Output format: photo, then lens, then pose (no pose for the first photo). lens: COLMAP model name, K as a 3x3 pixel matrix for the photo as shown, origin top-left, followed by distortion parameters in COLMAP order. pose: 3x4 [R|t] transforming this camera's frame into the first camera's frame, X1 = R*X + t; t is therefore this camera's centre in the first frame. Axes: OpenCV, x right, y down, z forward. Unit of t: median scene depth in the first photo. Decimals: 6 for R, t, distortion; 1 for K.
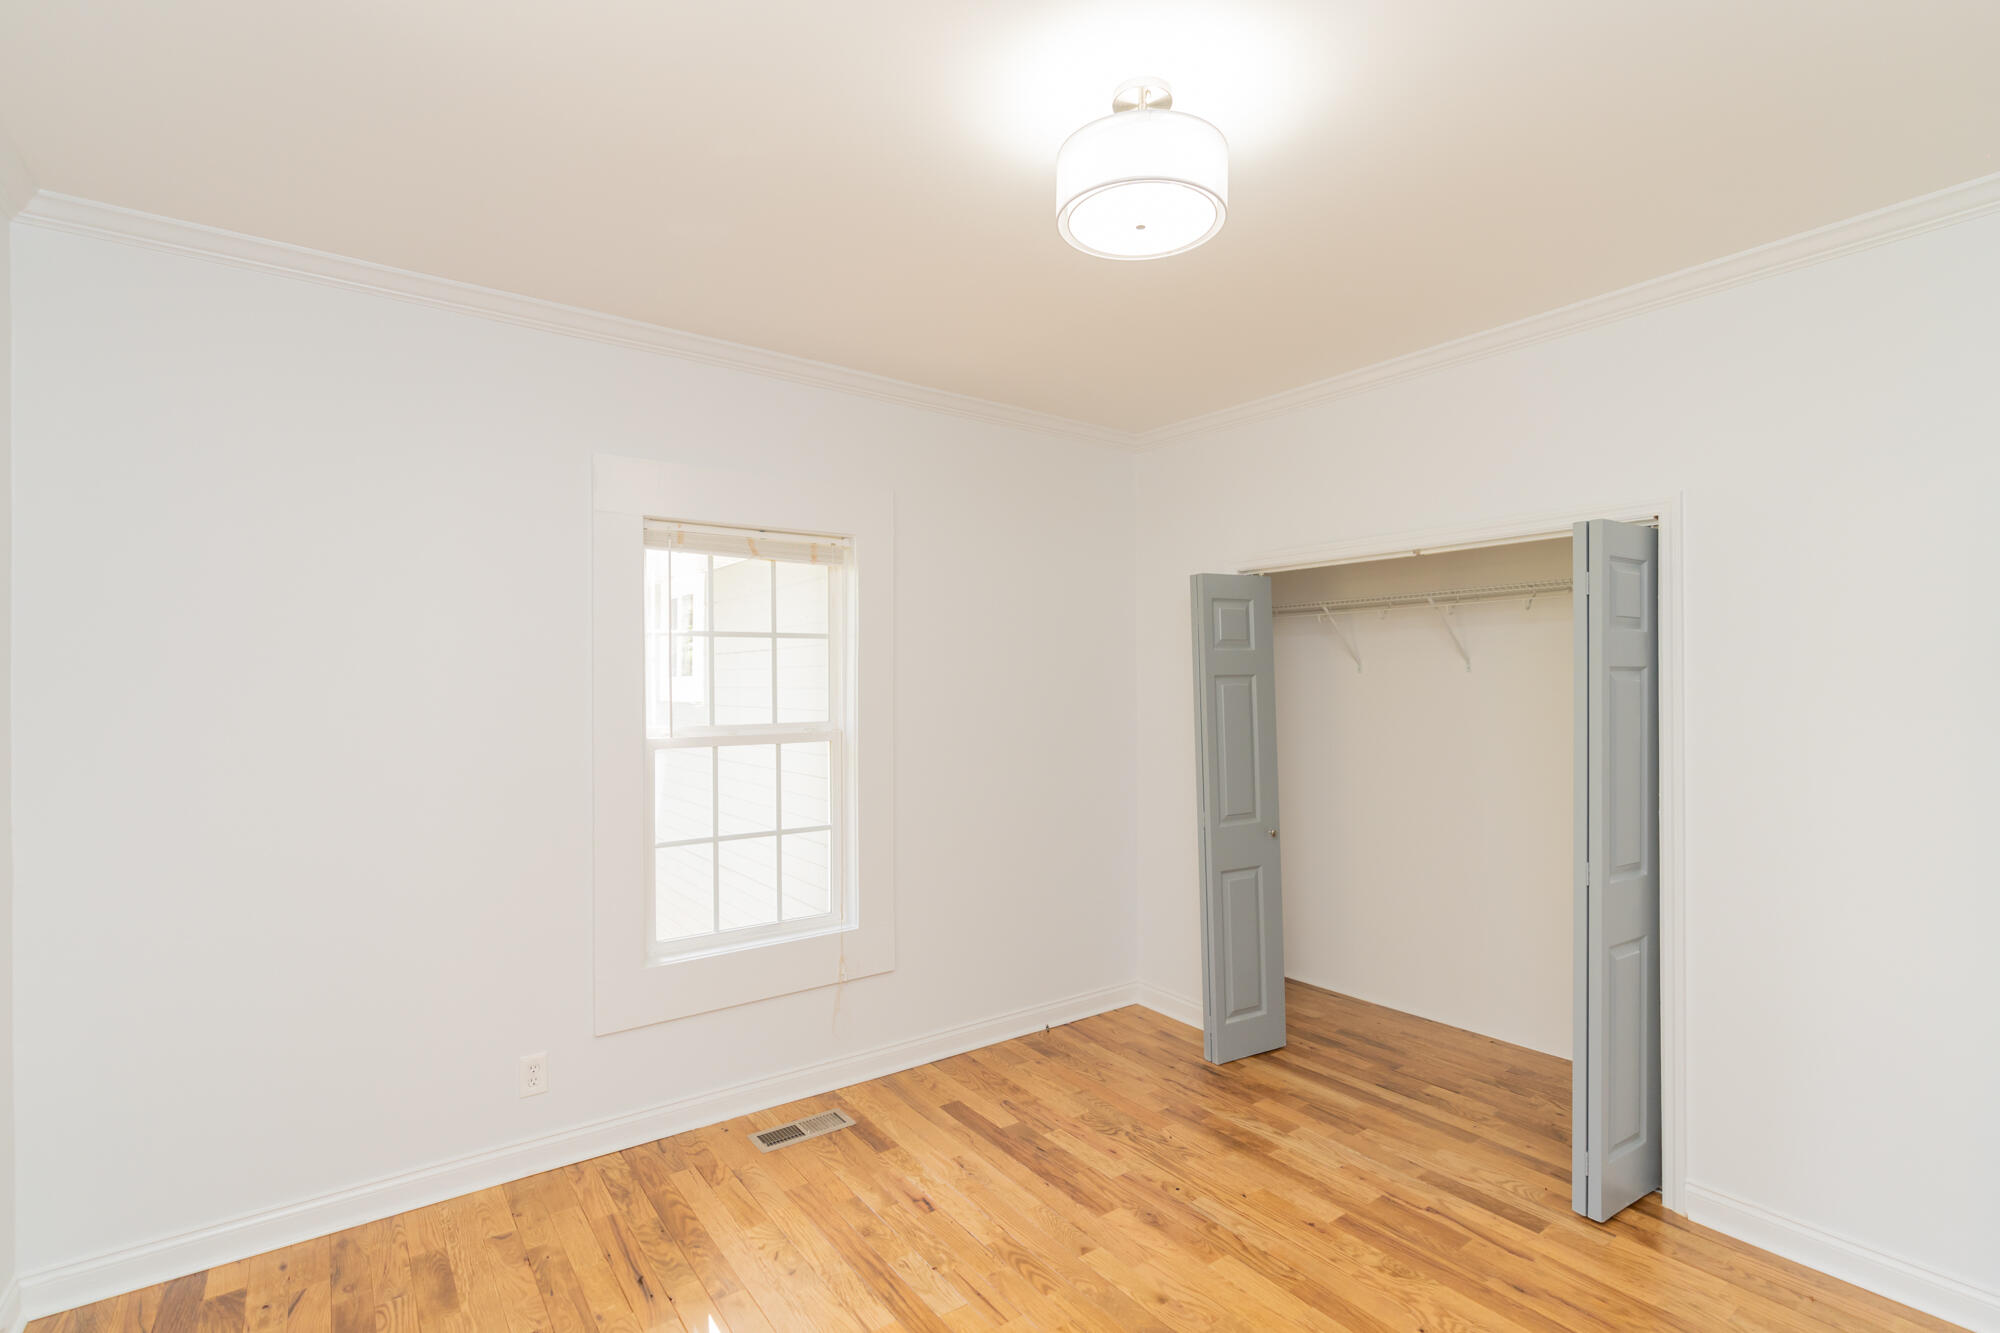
lens RADIAL K [[915.5, 0, 1026.3], [0, 915.5, 678.7], [0, 0, 1]] dist [0.001368, 0.000005]
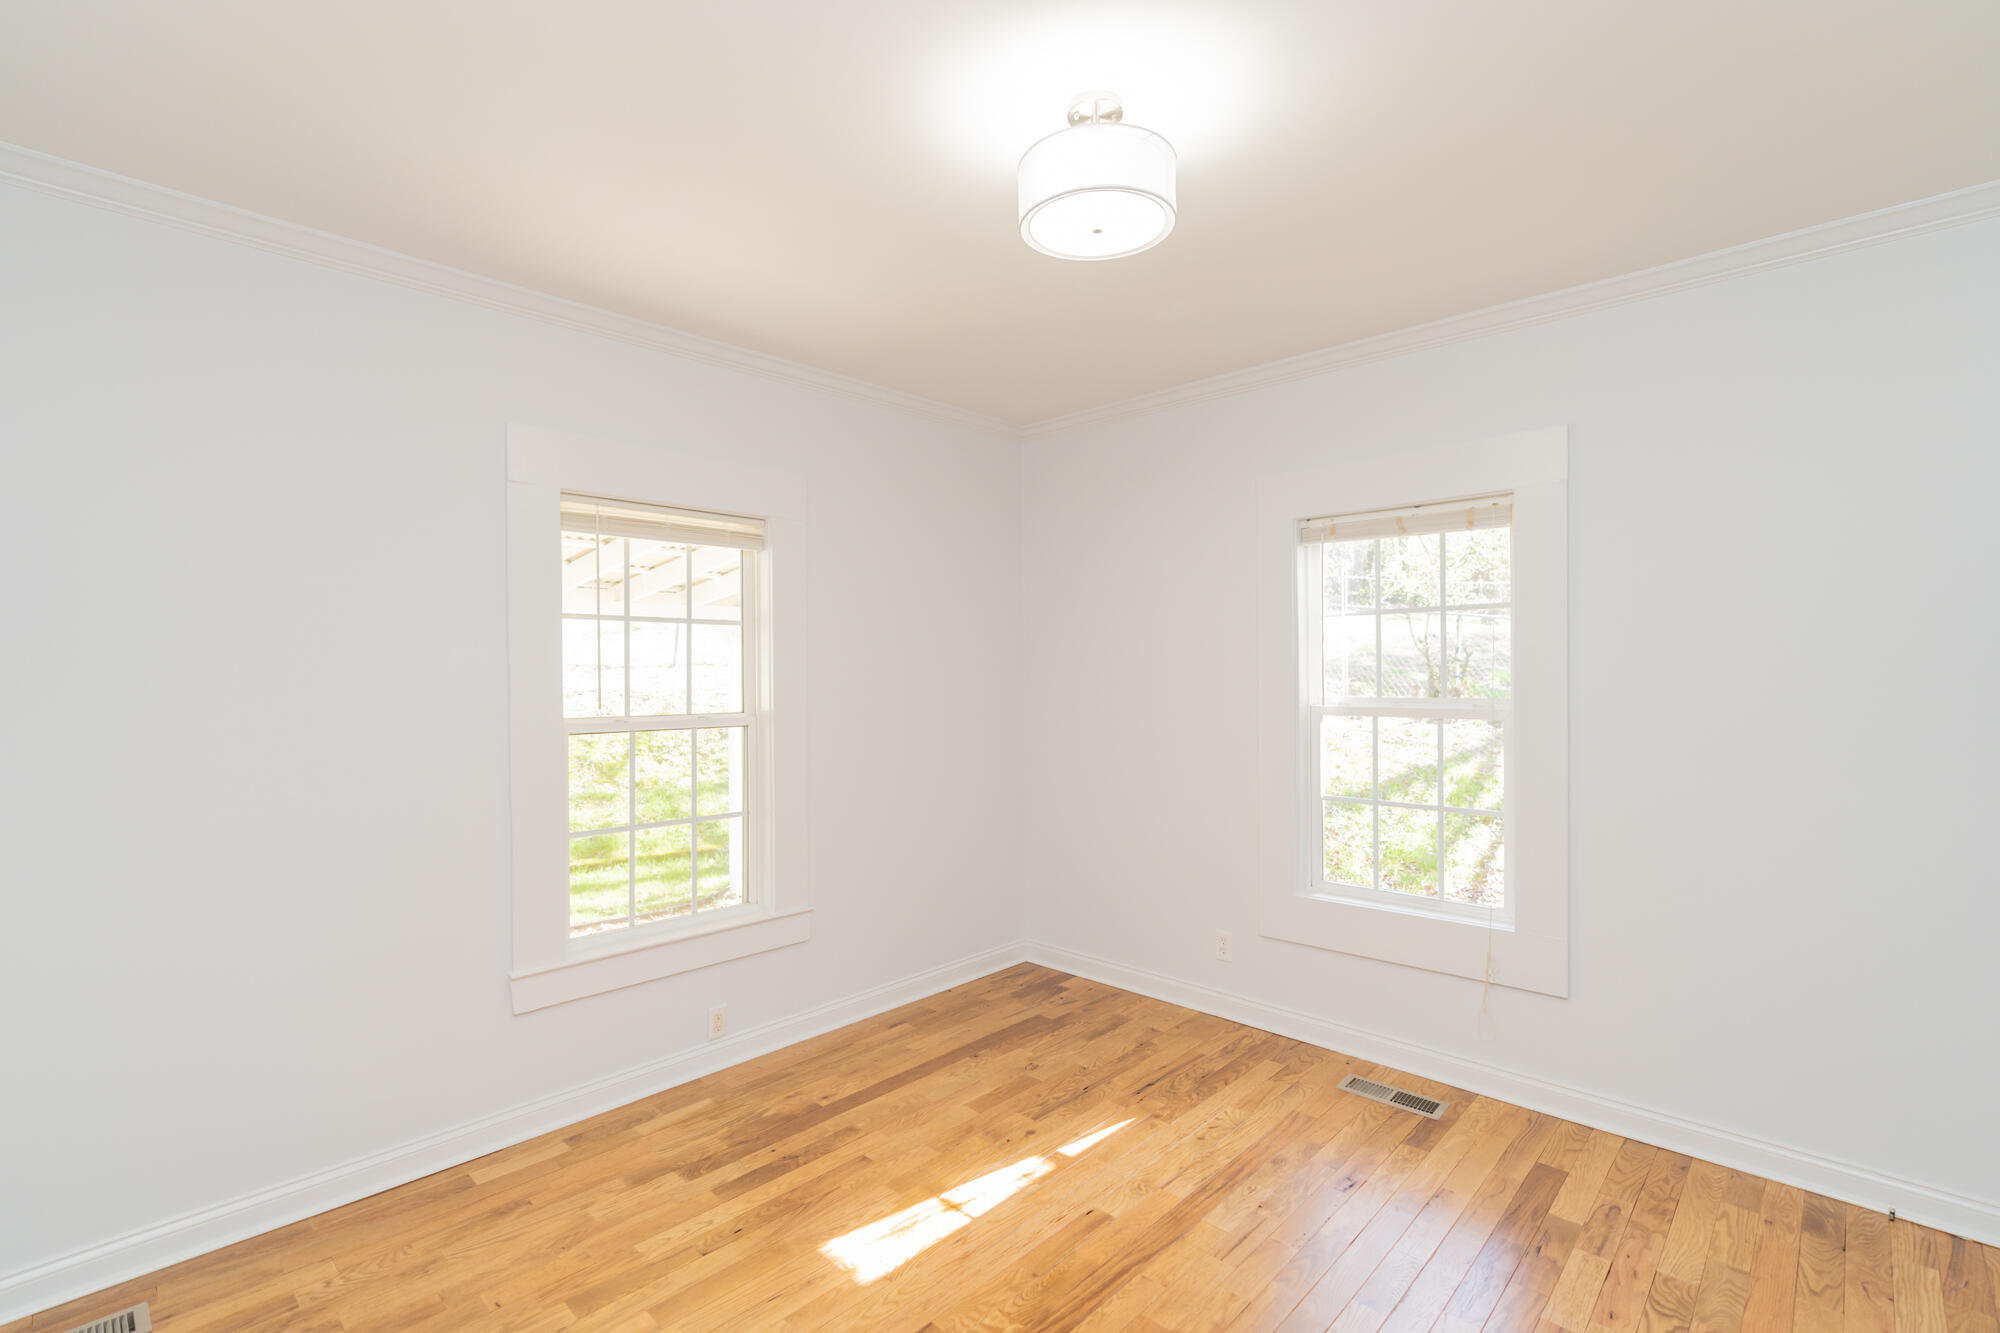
lens RADIAL K [[915.5, 0, 1026.3], [0, 915.5, 678.7], [0, 0, 1]] dist [0.001368, 0.000005]
pose [[0.184419, 0.003883, -0.982840, 0.692049], [0.001876, 0.999989, 0.004303, 0.025924], [0.982846, -0.002637, 0.184410, 0.426654]]
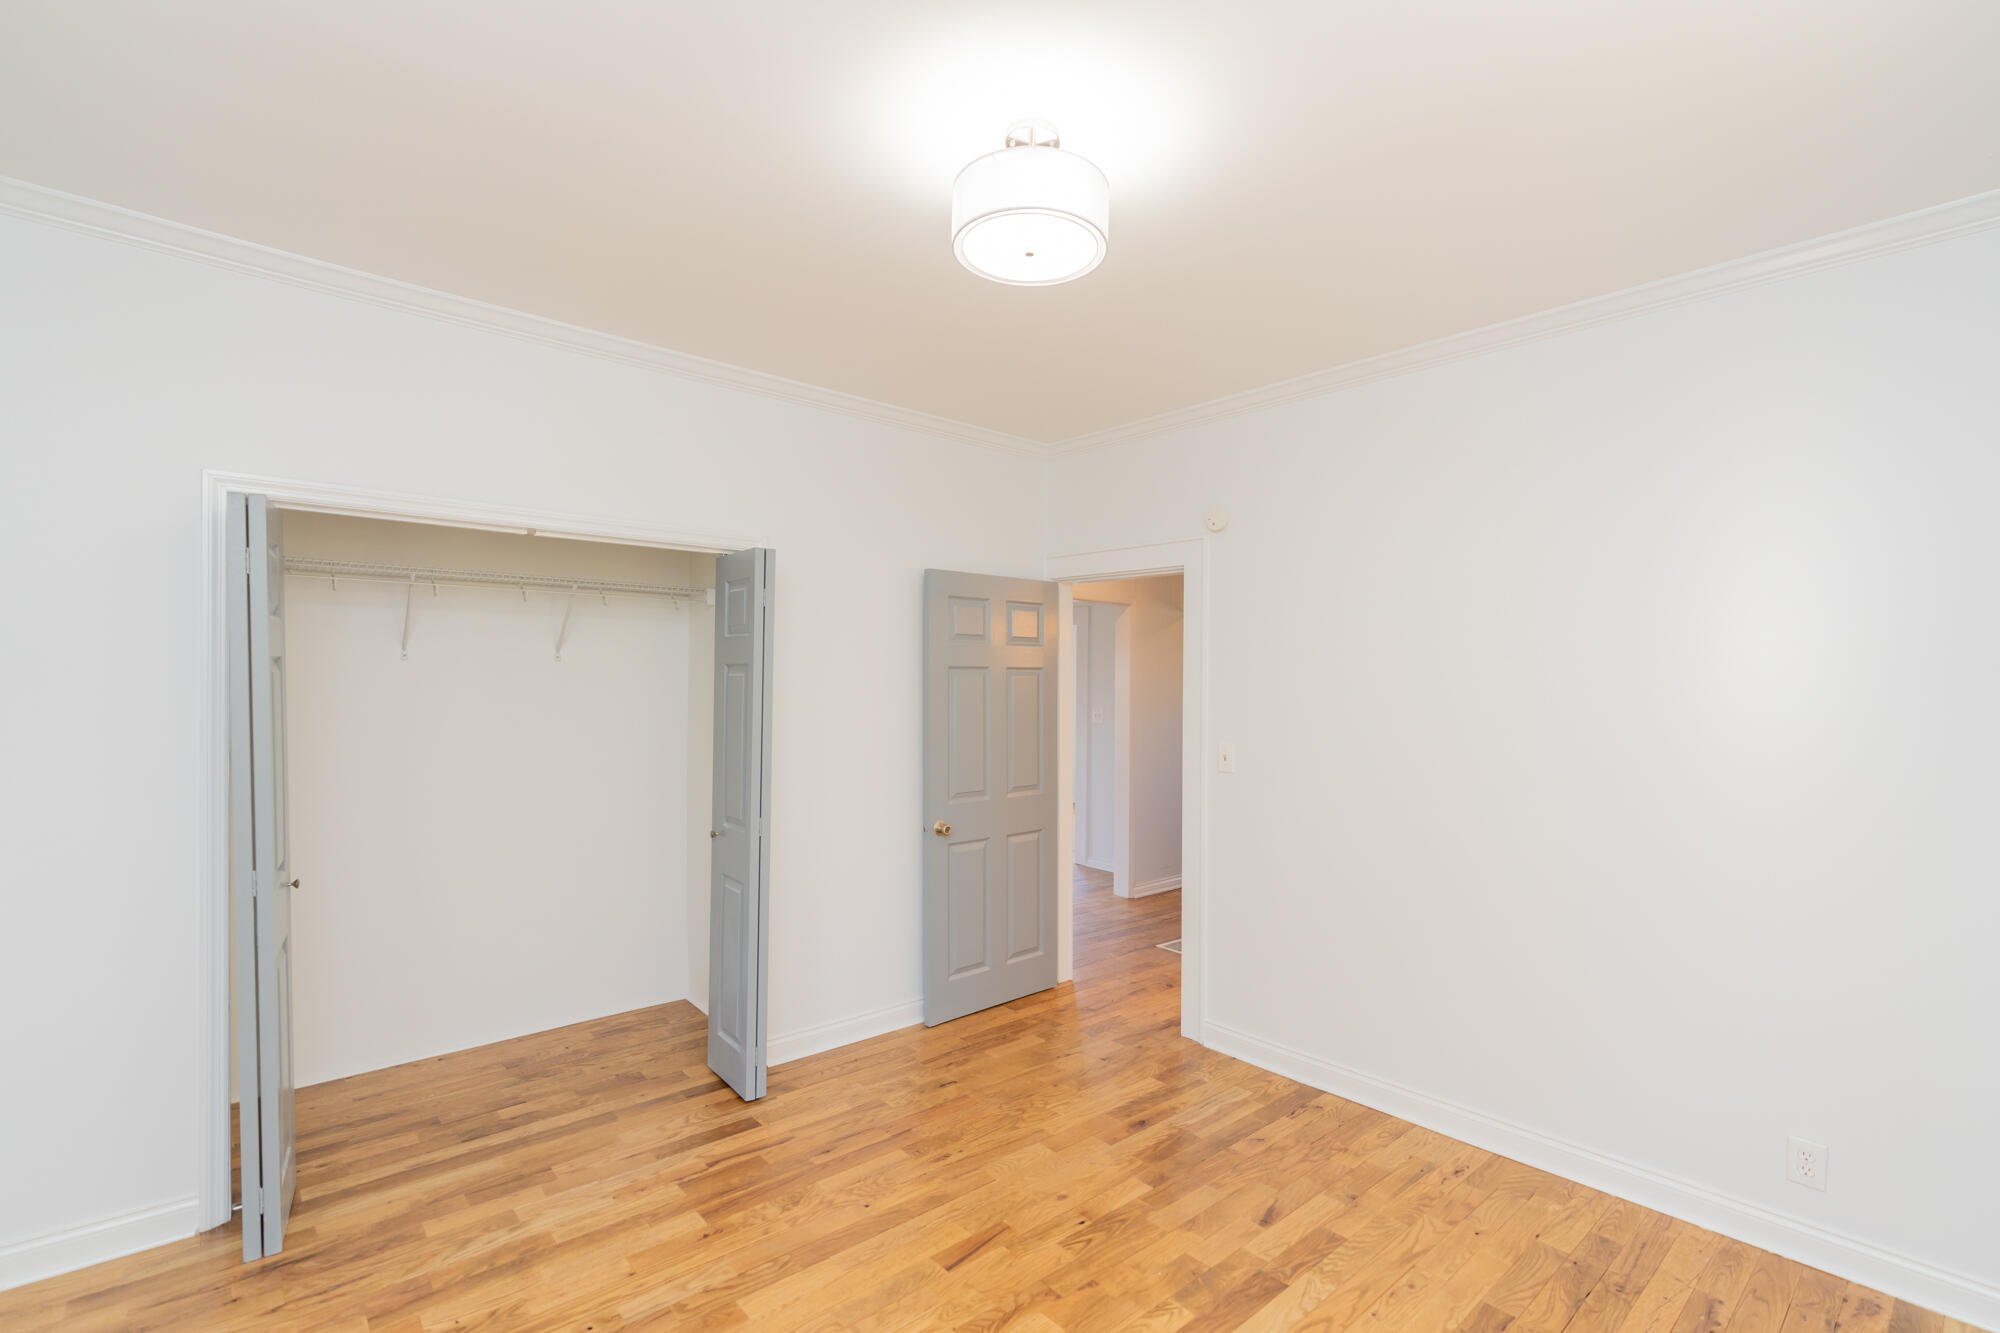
lens RADIAL K [[871.6, 0, 998.0], [0, 871.6, 704.9], [0, 0, 1]] dist [-0.000297, 0.000134]
pose [[-0.038750, -0.023548, 0.998971, -0.520123], [-0.017382, 0.999587, 0.022888, 0.008150], [-0.999098, -0.016477, -0.039144, 0.632831]]
